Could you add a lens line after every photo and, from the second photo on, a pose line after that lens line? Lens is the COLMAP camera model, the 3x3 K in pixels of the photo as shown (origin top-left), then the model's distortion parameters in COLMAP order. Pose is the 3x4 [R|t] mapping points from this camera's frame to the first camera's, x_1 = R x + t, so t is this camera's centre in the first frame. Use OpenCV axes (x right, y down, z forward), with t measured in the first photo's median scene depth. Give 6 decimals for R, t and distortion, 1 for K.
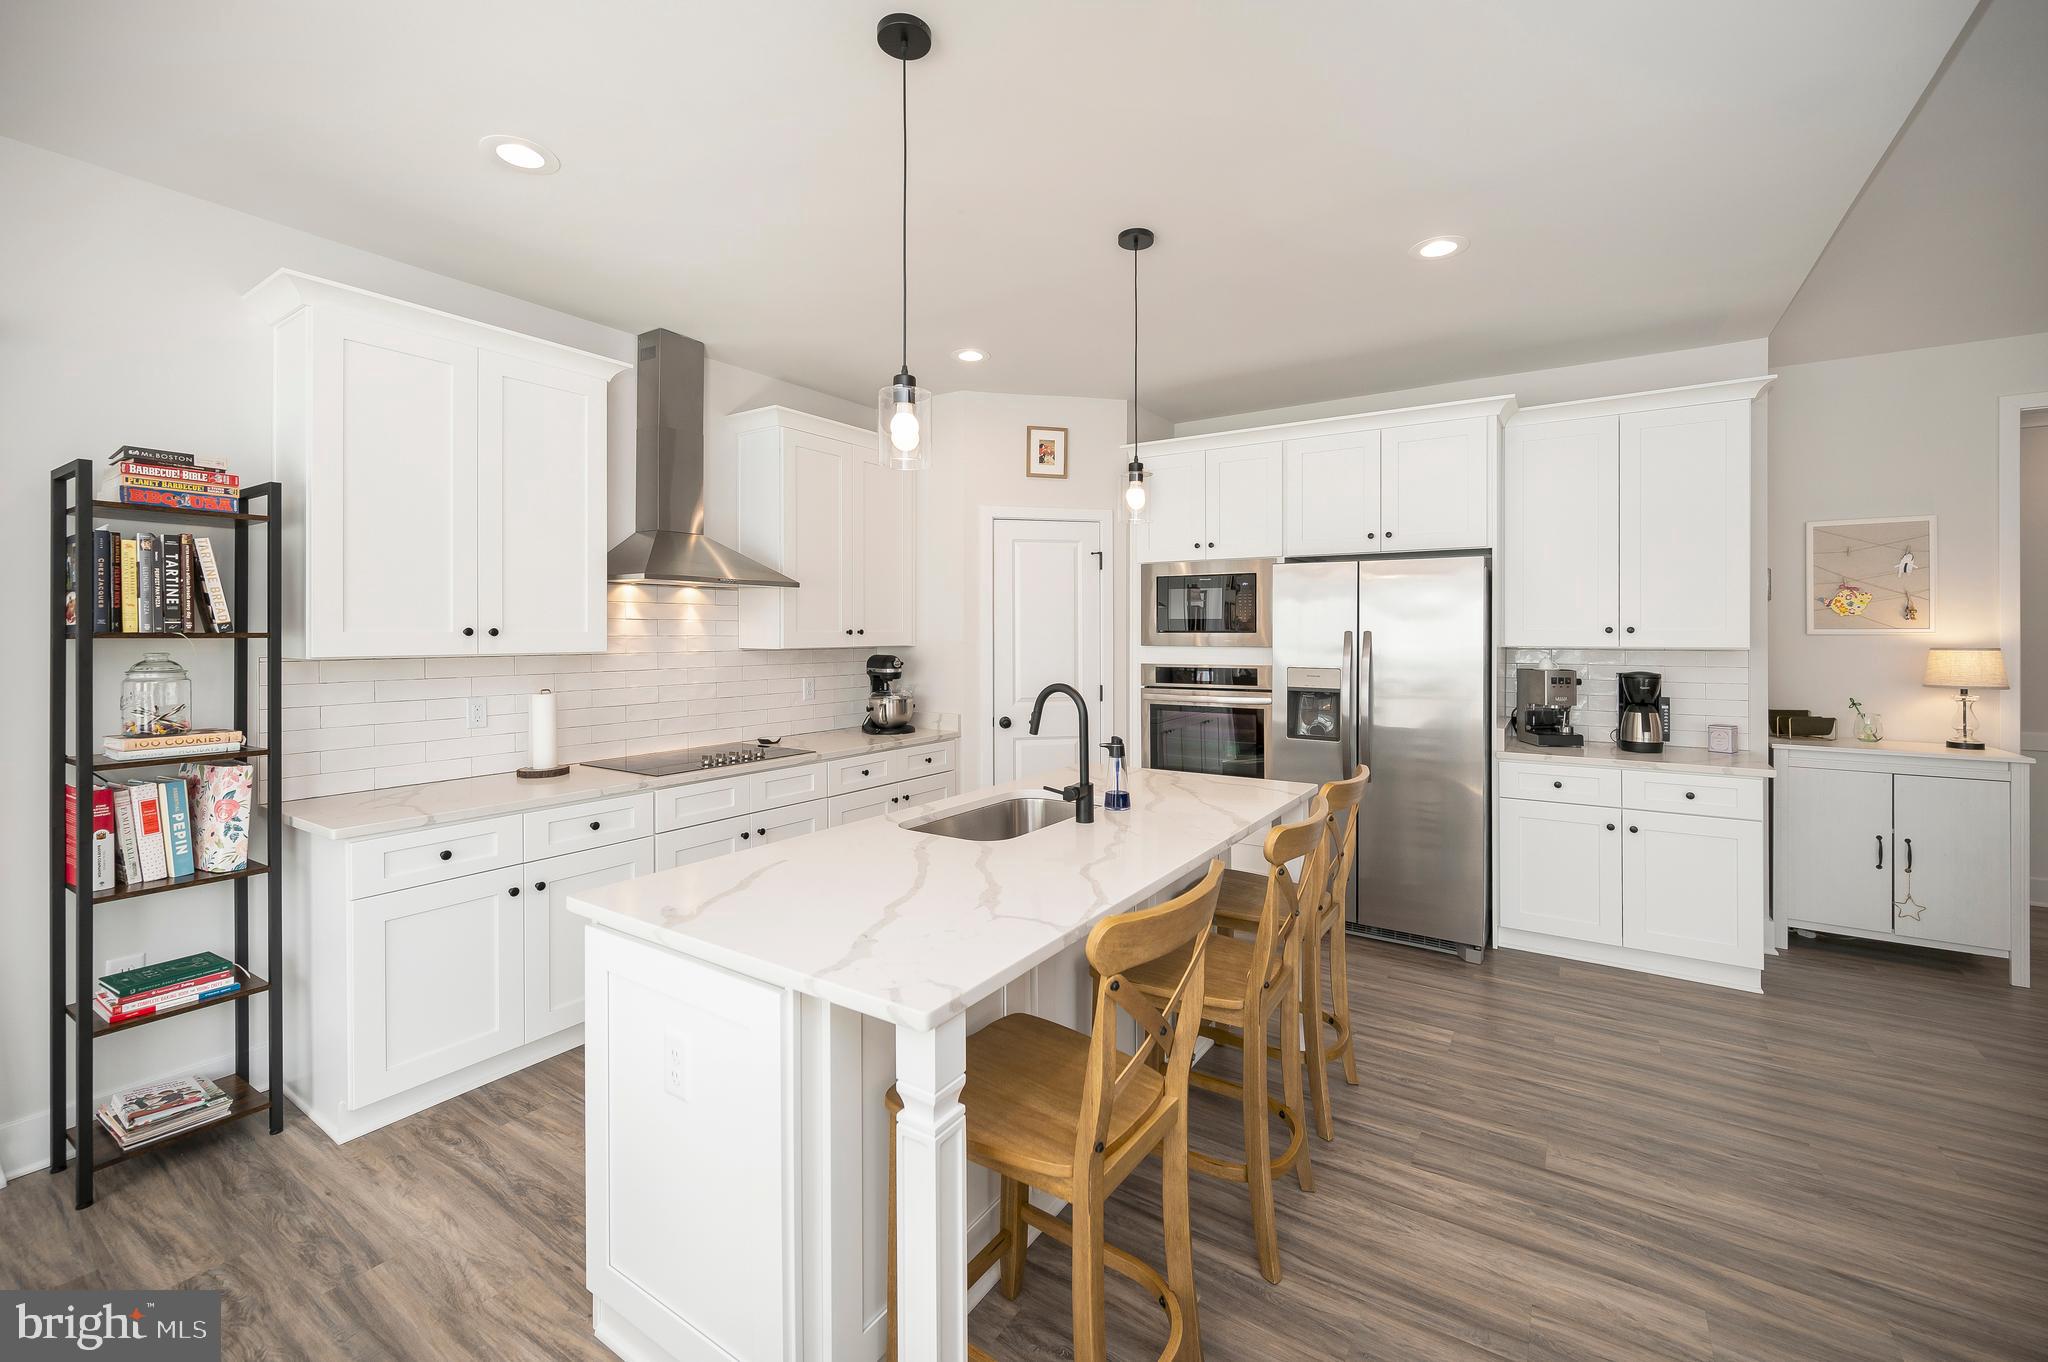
lens RADIAL K [[842.6, 0, 1029.3], [0, 842.6, 630.2], [0, 0, 1]] dist [-0.001254, -0.000064]
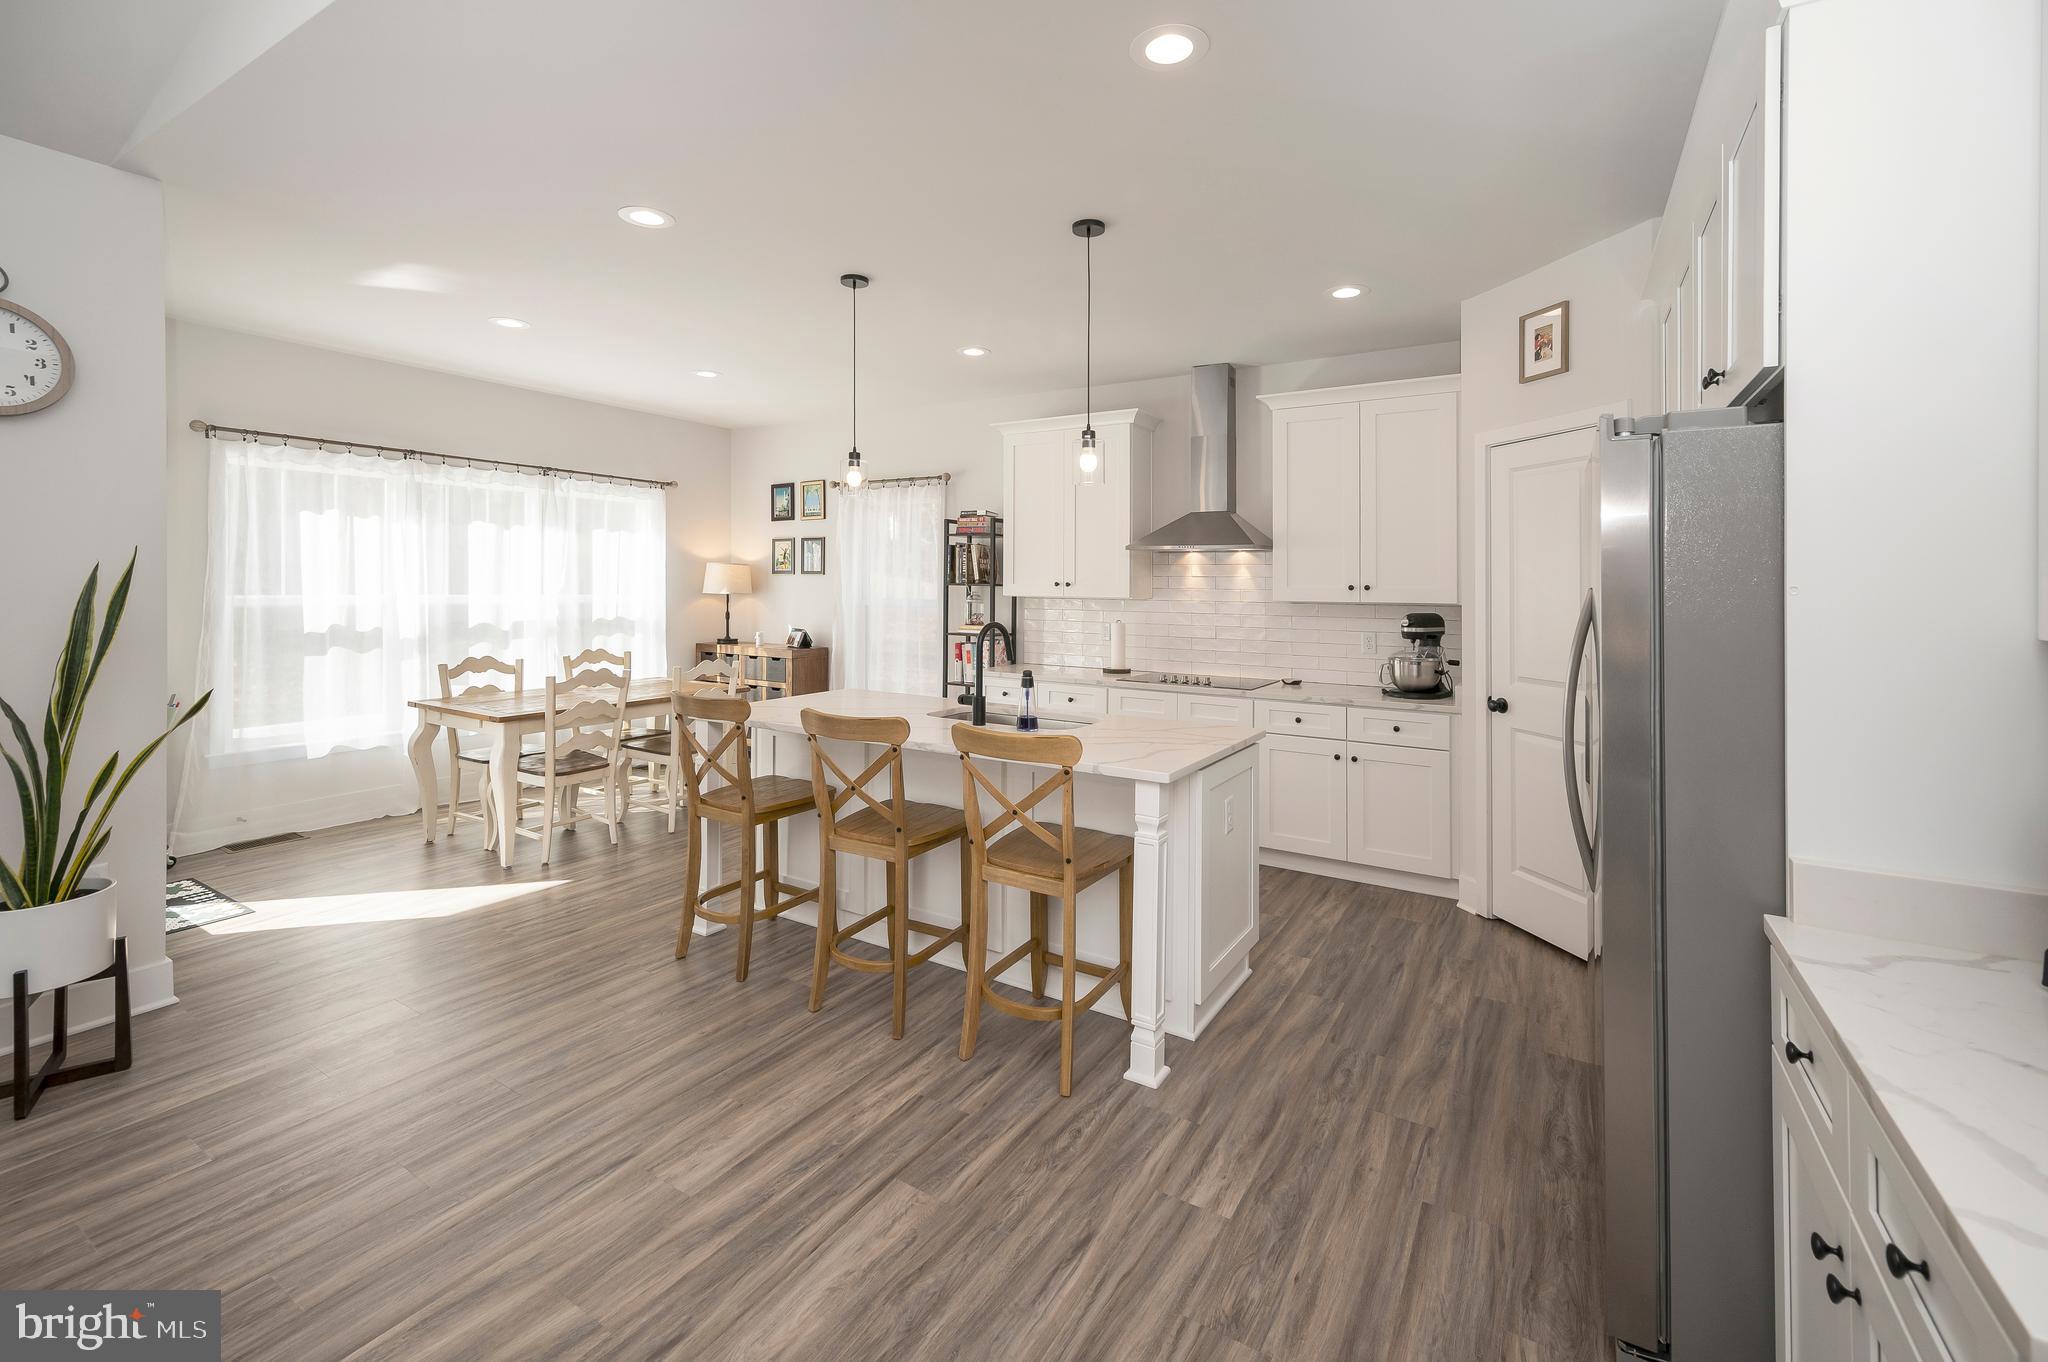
lens RADIAL K [[865.9, 0, 1035.8], [0, 865.9, 579.9], [0, 0, 1]] dist [-0.000868, 0.000049]
pose [[0.038073, -0.003661, -0.999268, 0.930987], [-0.009756, 0.999944, -0.004035, 0.000629], [0.999227, 0.009902, 0.038035, 0.666934]]
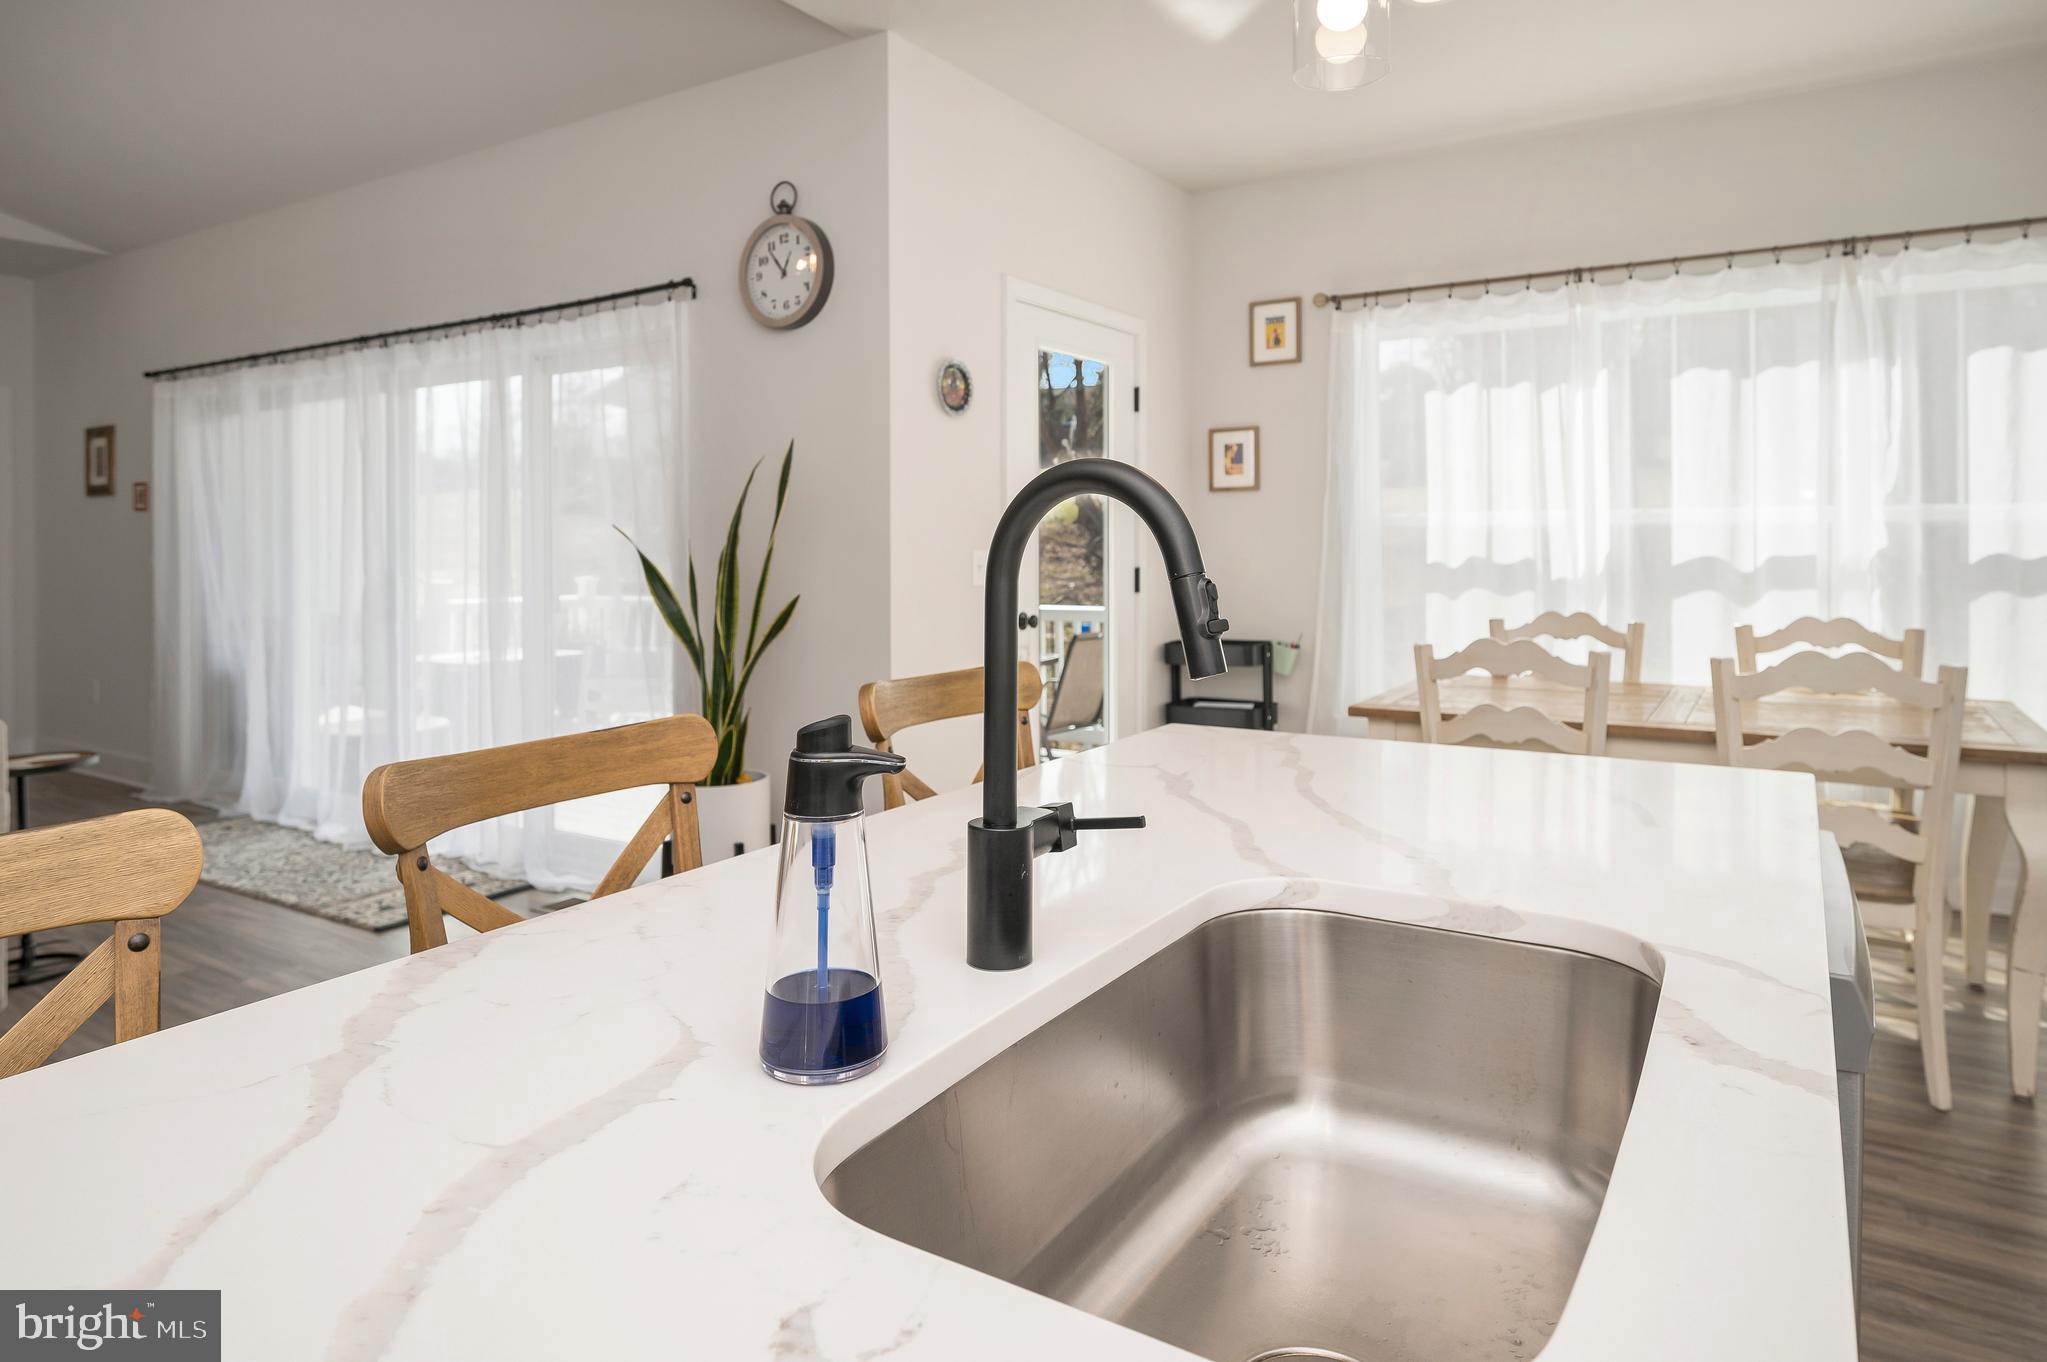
lens RADIAL K [[1232.7, 0, 1024.5], [0, 1232.7, 545.4], [0, 0, 1]] dist [-0.018157, -0.000010]
pose [[-0.999797, 0.009985, -0.017475, 0.034049], [0.009889, 0.999936, 0.005561, 0.056072], [0.017530, 0.005387, -0.999832, 0.908227]]
